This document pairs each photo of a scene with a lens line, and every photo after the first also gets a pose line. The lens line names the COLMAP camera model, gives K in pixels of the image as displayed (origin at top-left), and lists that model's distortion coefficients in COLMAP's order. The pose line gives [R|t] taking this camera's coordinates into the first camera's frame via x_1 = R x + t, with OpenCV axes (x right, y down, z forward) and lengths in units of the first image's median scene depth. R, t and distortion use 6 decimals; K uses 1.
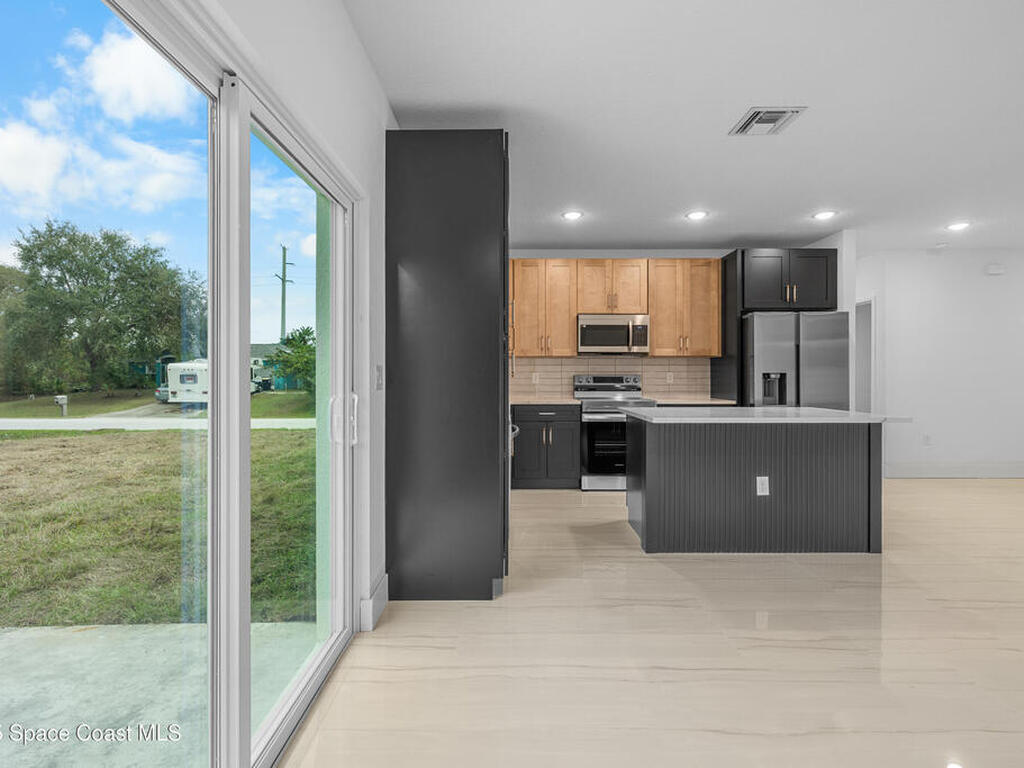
lens RADIAL K [[487.6, 0, 507.0], [0, 487.6, 378.6], [0, 0, 1]] dist [0.002766, -0.000570]
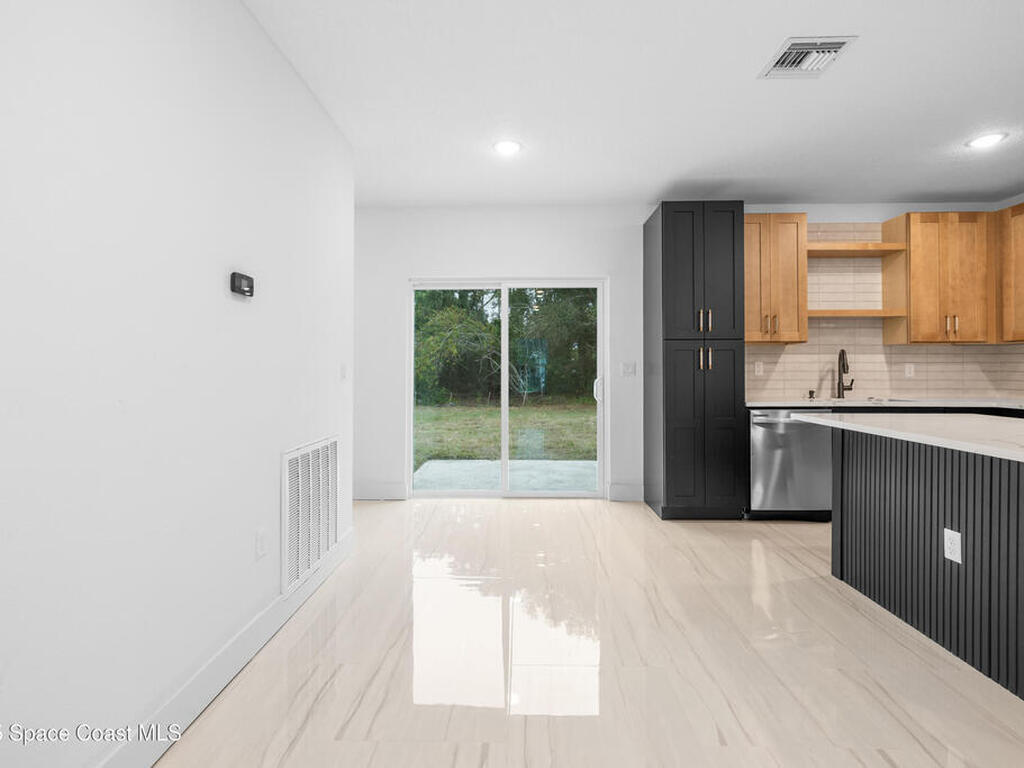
lens RADIAL K [[487.6, 0, 514.7], [0, 487.6, 363.3], [0, 0, 1]] dist [0.002766, -0.000570]
pose [[-0.006843, -0.008483, -0.999941, 0.659329], [-0.007040, 0.999940, -0.008434, -0.001259], [0.999952, 0.006982, -0.006902, 0.256160]]
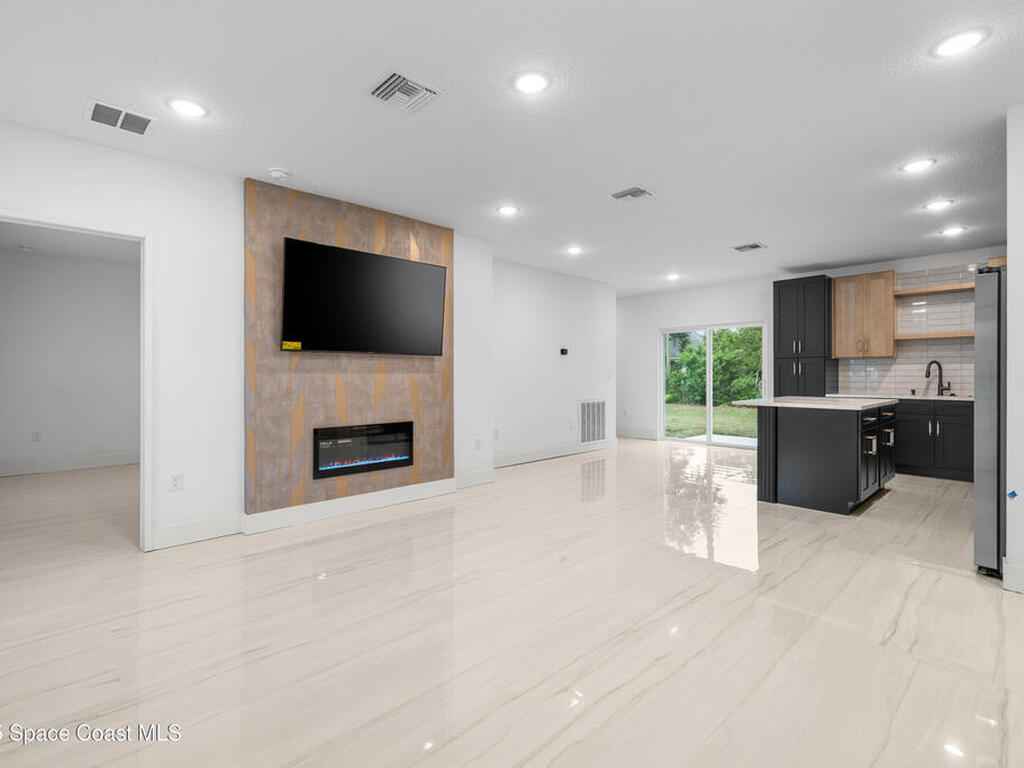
lens RADIAL K [[487.6, 0, 510.0], [0, 487.6, 375.2], [0, 0, 1]] dist [0.002766, -0.000570]
pose [[-0.722416, 0.003958, -0.691448, 1.283162], [-0.001899, 0.999968, 0.007708, -0.007434], [0.691456, 0.006881, -0.722386, 0.870512]]
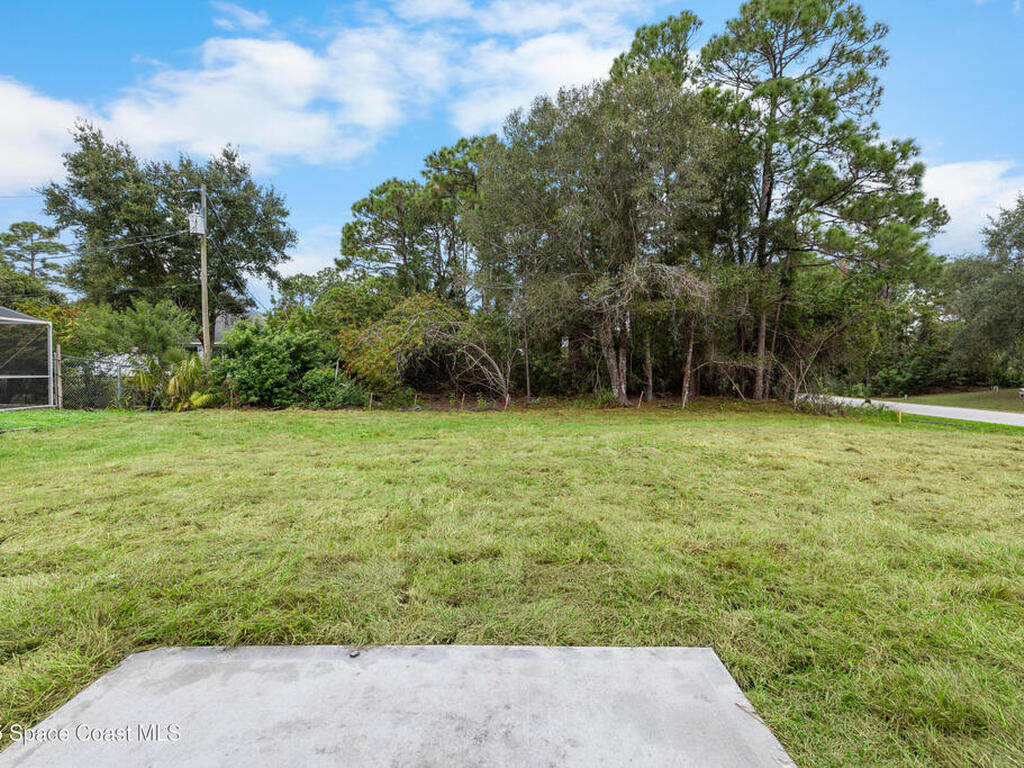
lens RADIAL K [[487.6, 0, 511.7], [0, 487.6, 376.3], [0, 0, 1]] dist [0.002766, -0.000570]
pose [[0.013185, 0.021430, -0.999683, -0.226360], [-0.009774, 0.999725, 0.021302, 0.019644], [0.999865, 0.009490, 0.013391, 0.304402]]
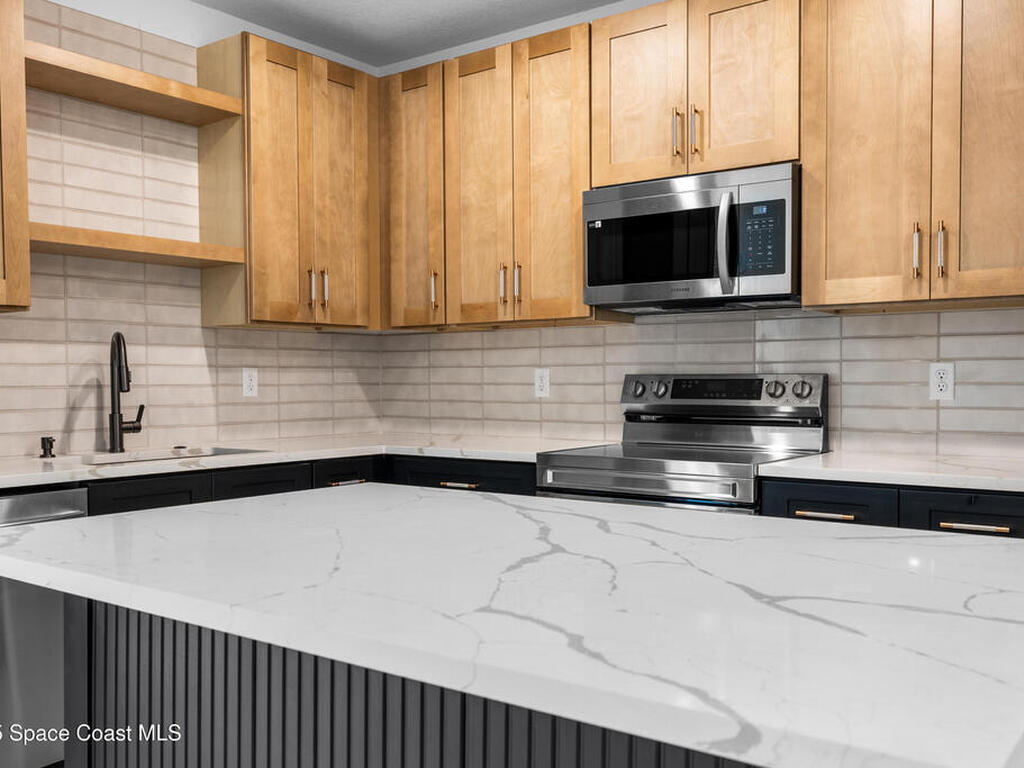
lens RADIAL K [[958.6, 0, 499.4], [0, 958.6, 411.3], [0, 0, 1]] dist [-0.010244, 0.000000]
pose [[0.804044, 0.018778, -0.594273, 0.455752], [-0.000690, 0.999530, 0.030651, -0.001965], [0.594569, -0.024234, 0.803679, 0.412834]]
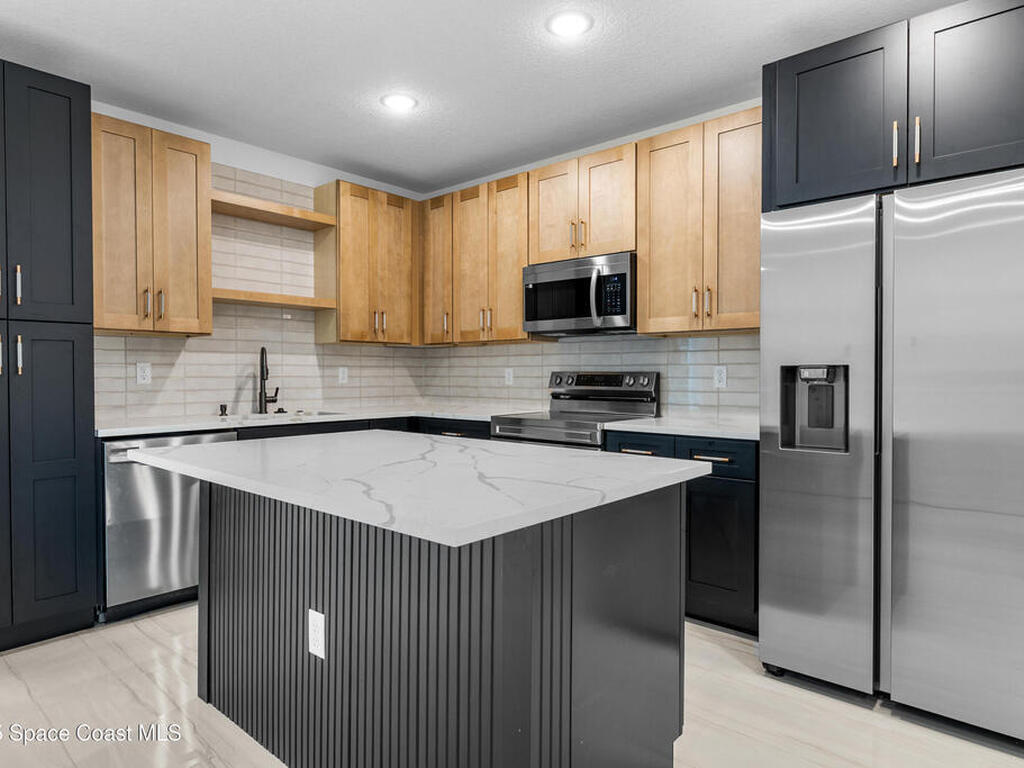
lens RADIAL K [[613.0, 0, 511.6], [0, 613.0, 385.7], [0, 0, 1]] dist [-0.014935, 0.001058]
pose [[0.763464, 0.015339, -0.645668, 0.567271], [-0.006368, 0.999848, 0.016224, -0.002157], [0.645819, -0.008274, 0.763446, 0.405899]]
